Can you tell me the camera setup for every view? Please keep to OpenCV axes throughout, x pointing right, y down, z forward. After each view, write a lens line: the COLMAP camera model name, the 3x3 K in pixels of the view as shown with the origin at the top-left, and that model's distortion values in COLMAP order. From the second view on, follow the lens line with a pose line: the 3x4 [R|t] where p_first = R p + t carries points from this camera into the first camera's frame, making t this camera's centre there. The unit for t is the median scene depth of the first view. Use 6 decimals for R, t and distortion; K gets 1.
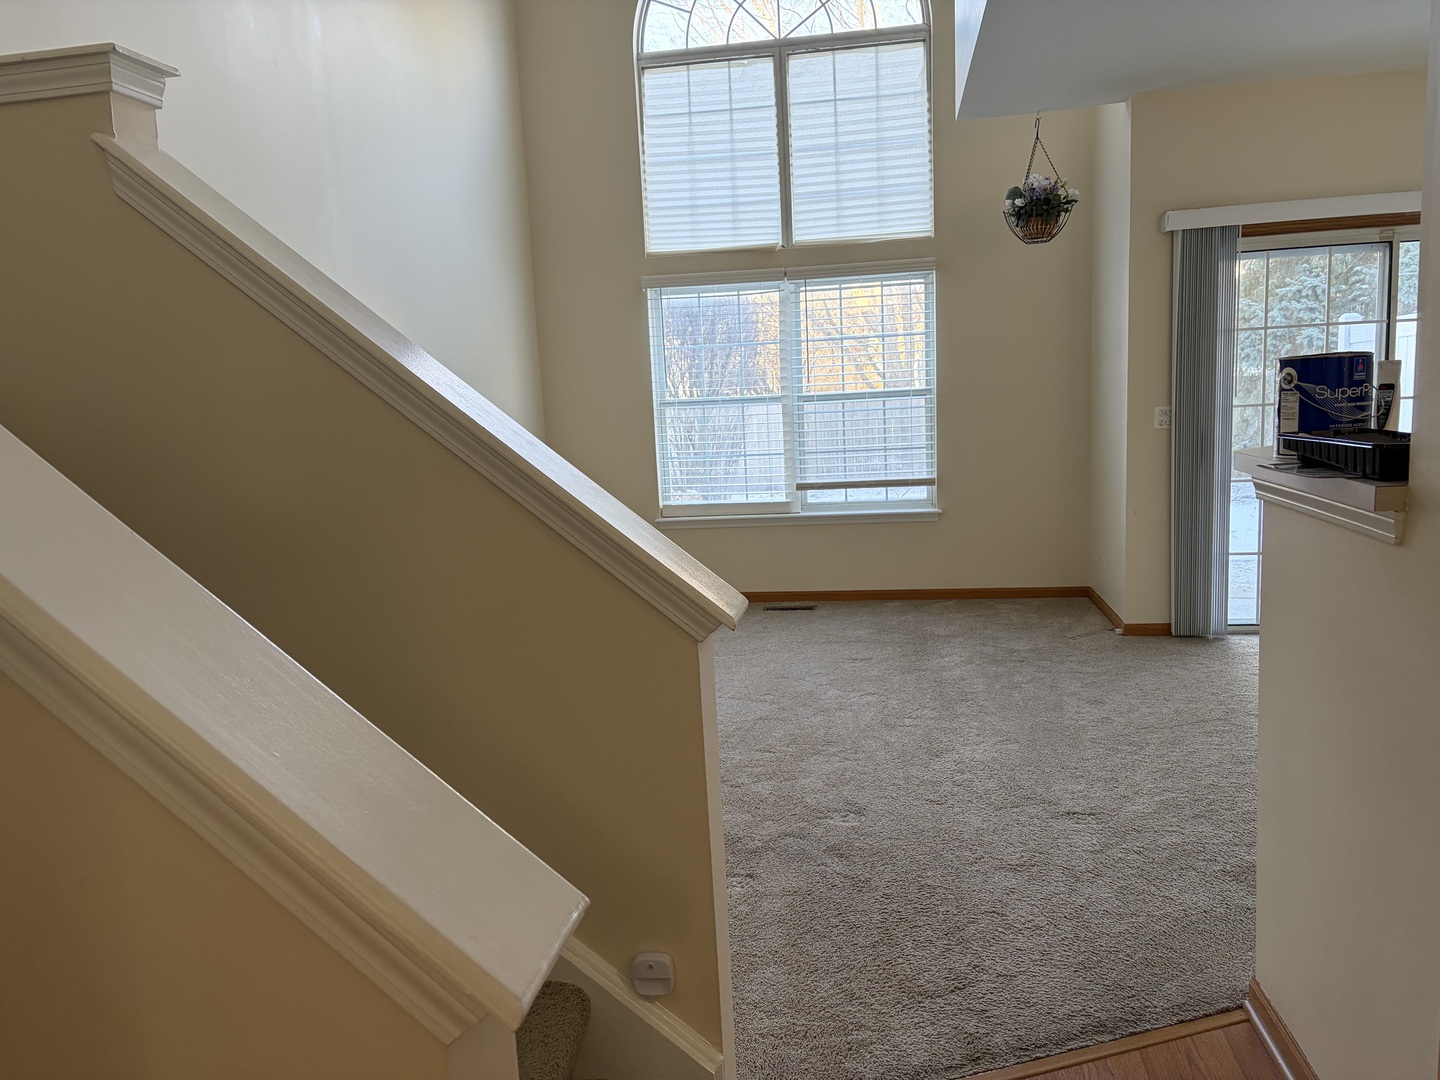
lens RADIAL K [[1088.0, 0, 720.0], [0, 1088.0, 540.0], [0, 0, 1]] dist [0.075198, -0.072943]
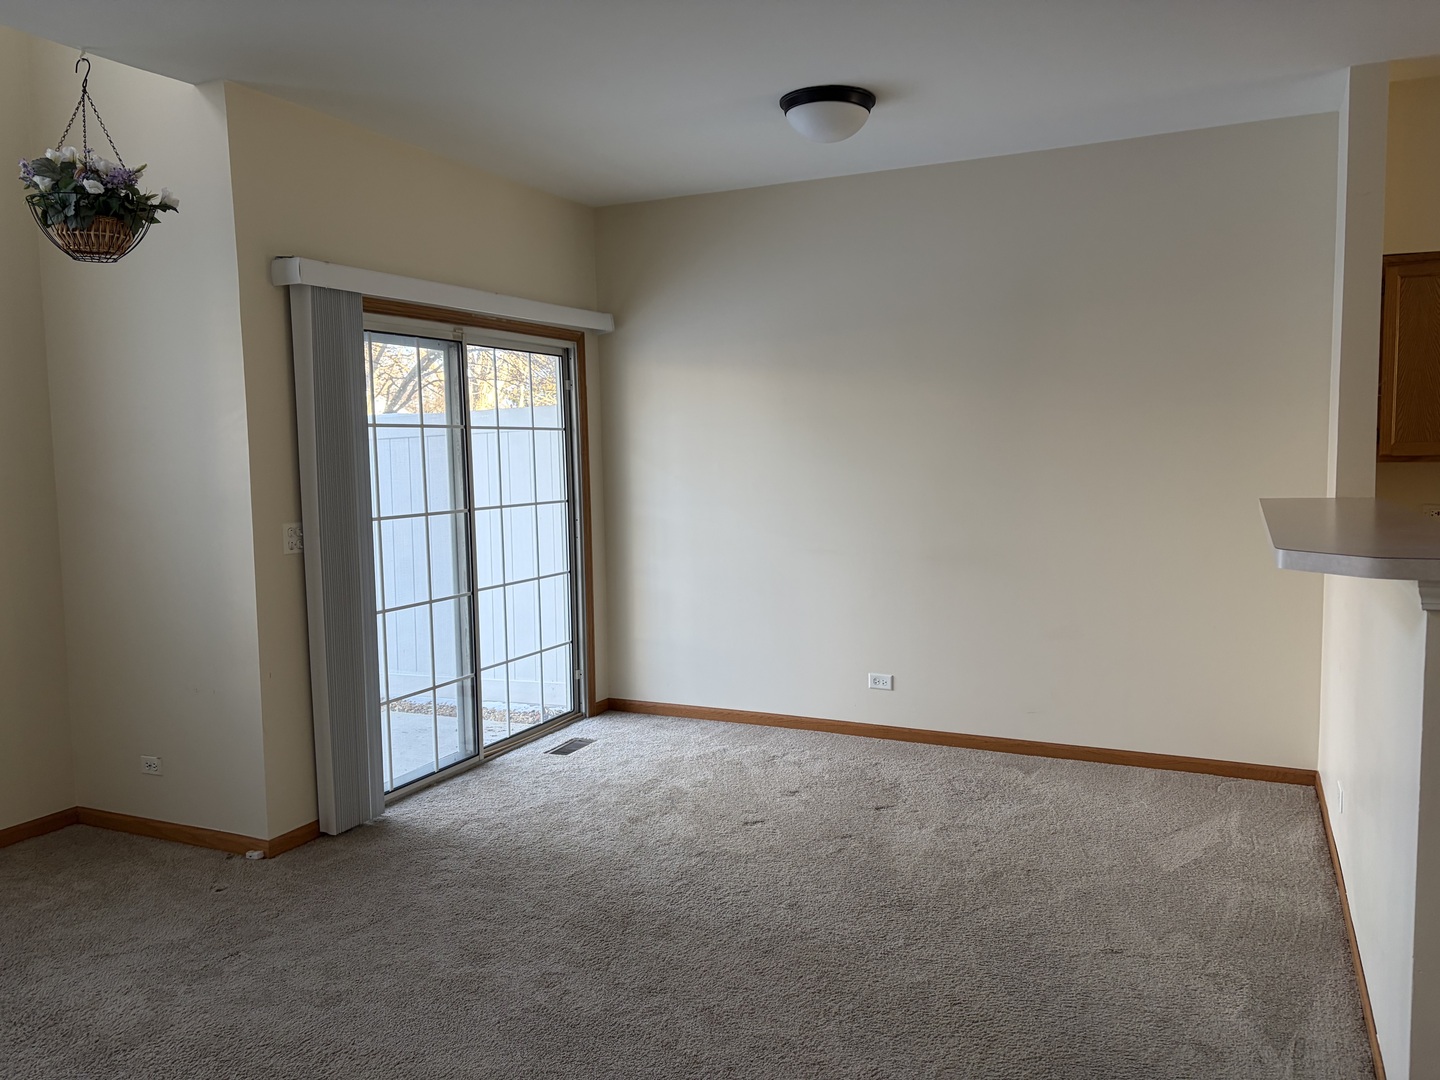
lens RADIAL K [[1088.0, 0, 720.0], [0, 1088.0, 540.0], [0, 0, 1]] dist [0.075198, -0.072943]
pose [[0.282921, -0.042229, 0.958213, -0.207851], [0.141646, 0.989916, 0.001804, -0.072759], [-0.948626, 0.135217, 0.286050, 0.531880]]
